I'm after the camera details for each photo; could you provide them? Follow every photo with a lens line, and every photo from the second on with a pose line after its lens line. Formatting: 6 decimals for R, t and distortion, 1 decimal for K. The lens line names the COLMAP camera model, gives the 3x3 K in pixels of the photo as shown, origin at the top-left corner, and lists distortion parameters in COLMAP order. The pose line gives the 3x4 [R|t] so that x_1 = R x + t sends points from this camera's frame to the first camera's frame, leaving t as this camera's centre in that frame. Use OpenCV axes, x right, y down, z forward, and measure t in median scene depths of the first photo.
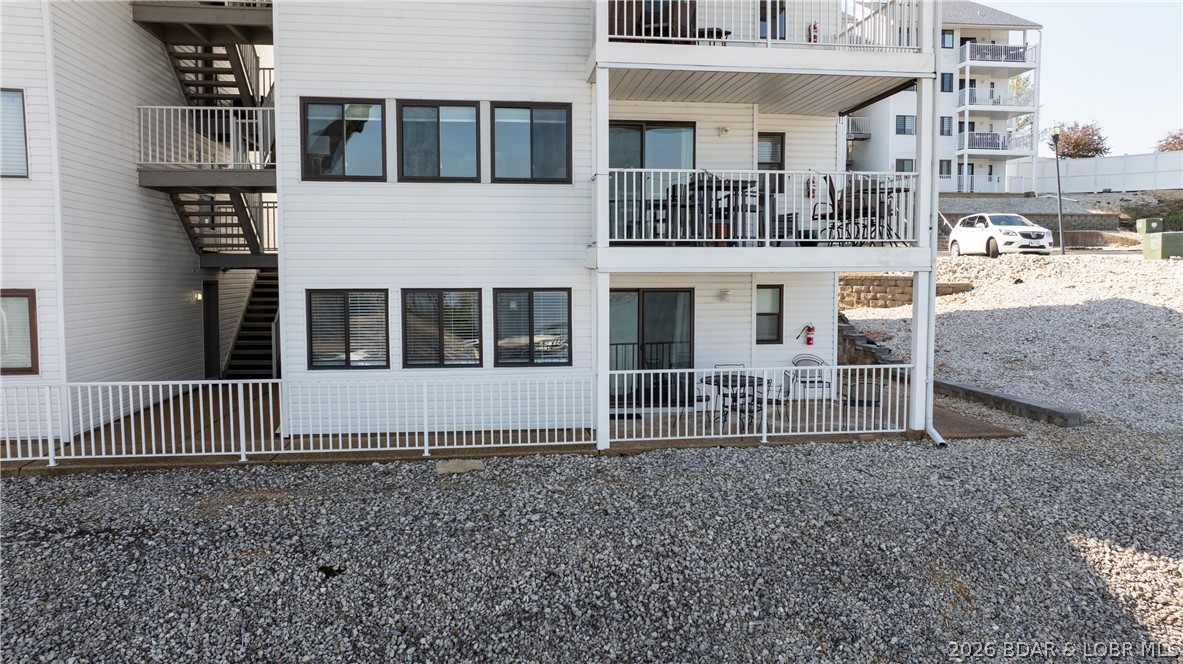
lens RADIAL K [[825.2, 0, 591.5], [0, 825.2, 332.0], [0, 0, 1]] dist [-0.000080, -0.000433]
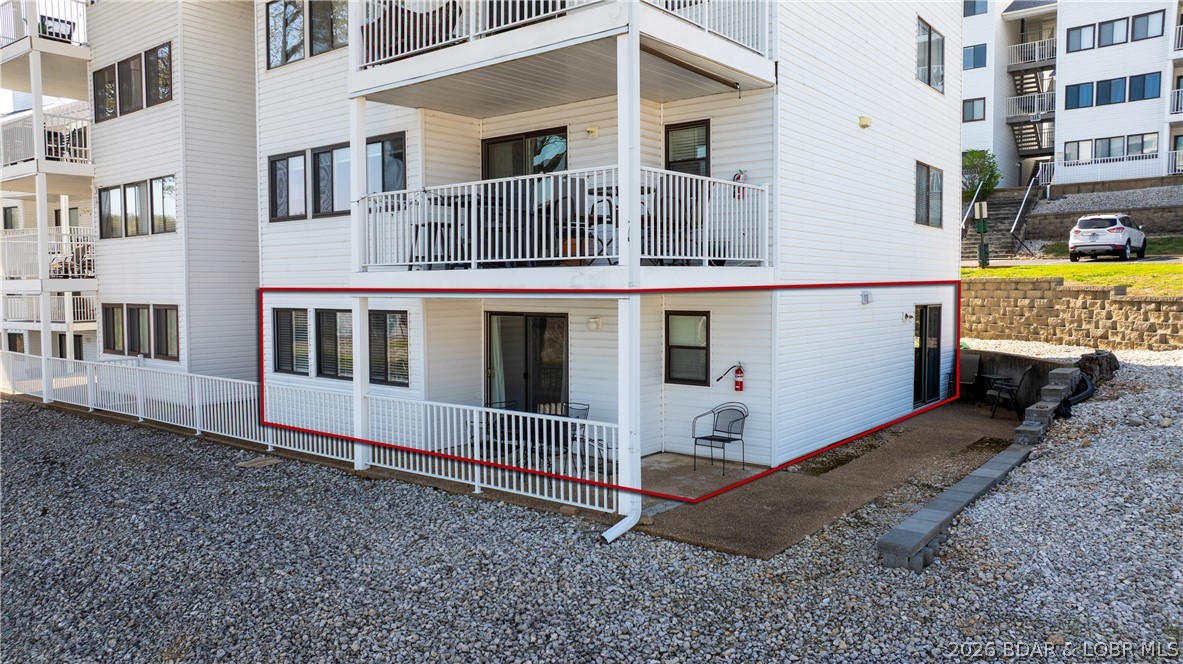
lens RADIAL K [[825.2, 0, 591.5], [0, 825.2, 332.0], [0, 0, 1]] dist [-0.000080, -0.000433]
pose [[0.689784, 0.039572, -0.722933, 0.865549], [-0.045665, 0.998895, 0.011107, -0.049134], [0.722574, 0.025351, 0.690828, 0.460309]]
